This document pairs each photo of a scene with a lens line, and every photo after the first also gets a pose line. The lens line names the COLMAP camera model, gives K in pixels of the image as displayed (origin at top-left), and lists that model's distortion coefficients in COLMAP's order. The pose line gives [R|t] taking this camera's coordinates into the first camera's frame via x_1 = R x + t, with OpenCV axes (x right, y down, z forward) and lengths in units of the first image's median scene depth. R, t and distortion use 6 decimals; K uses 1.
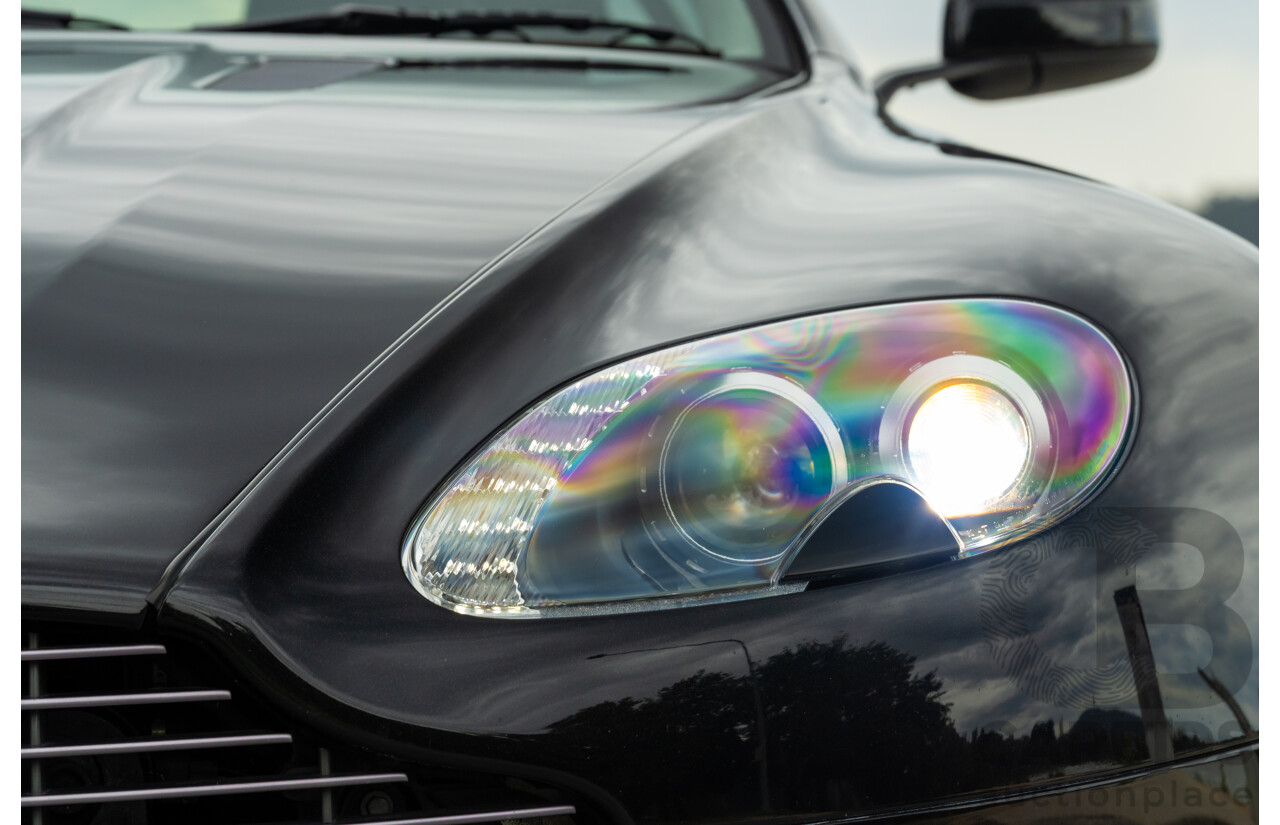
lens RADIAL K [[6170.2, 0, 640.0], [0, 6170.2, 412.5], [0, 0, 1]] dist [0.442274, 0.593194]
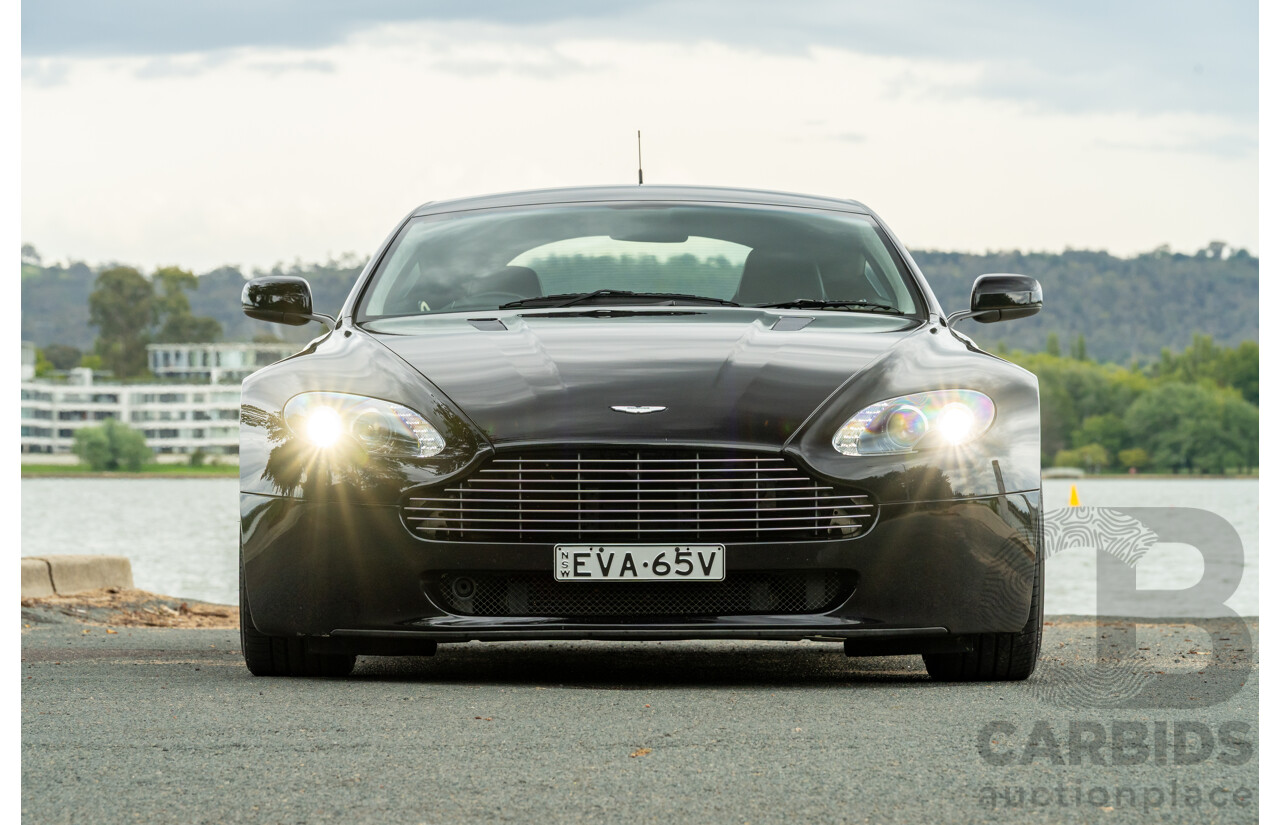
lens RADIAL K [[6170.2, 0, 640.0], [0, 6170.2, 412.5], [0, 0, 1]] dist [0.442274, 0.593194]
pose [[0.999236, 0.024733, -0.030271, -0.040742], [-0.024845, 0.999686, -0.003347, 0.018874], [0.030178, 0.004096, 0.999536, -3.530452]]
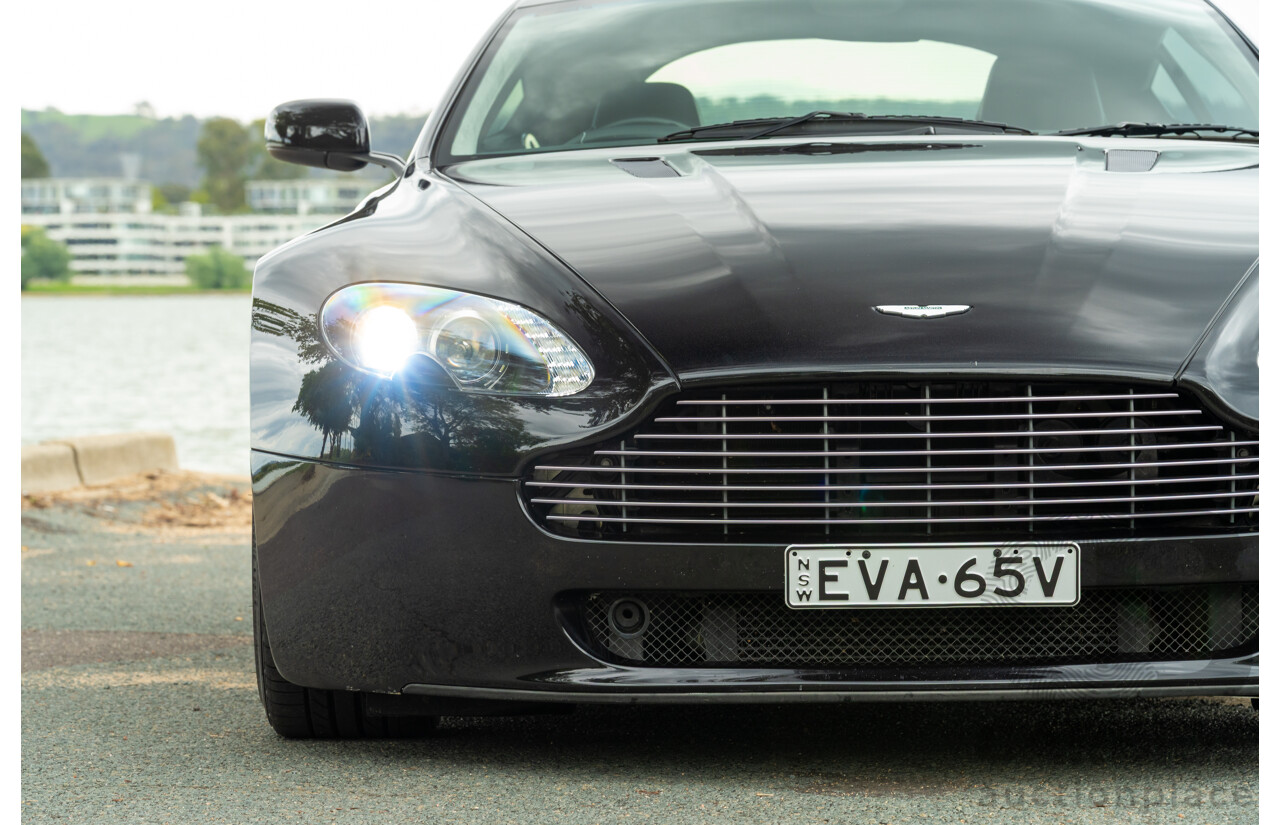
lens RADIAL K [[4858.1, 0, 640.0], [0, 4858.1, 412.5], [0, 0, 1]] dist [0.228262, 3.263339]
pose [[0.999399, 0.015887, -0.030815, -0.233227], [-0.014838, 0.999312, 0.033993, -0.023530], [0.031334, -0.033515, 0.998947, -1.126086]]
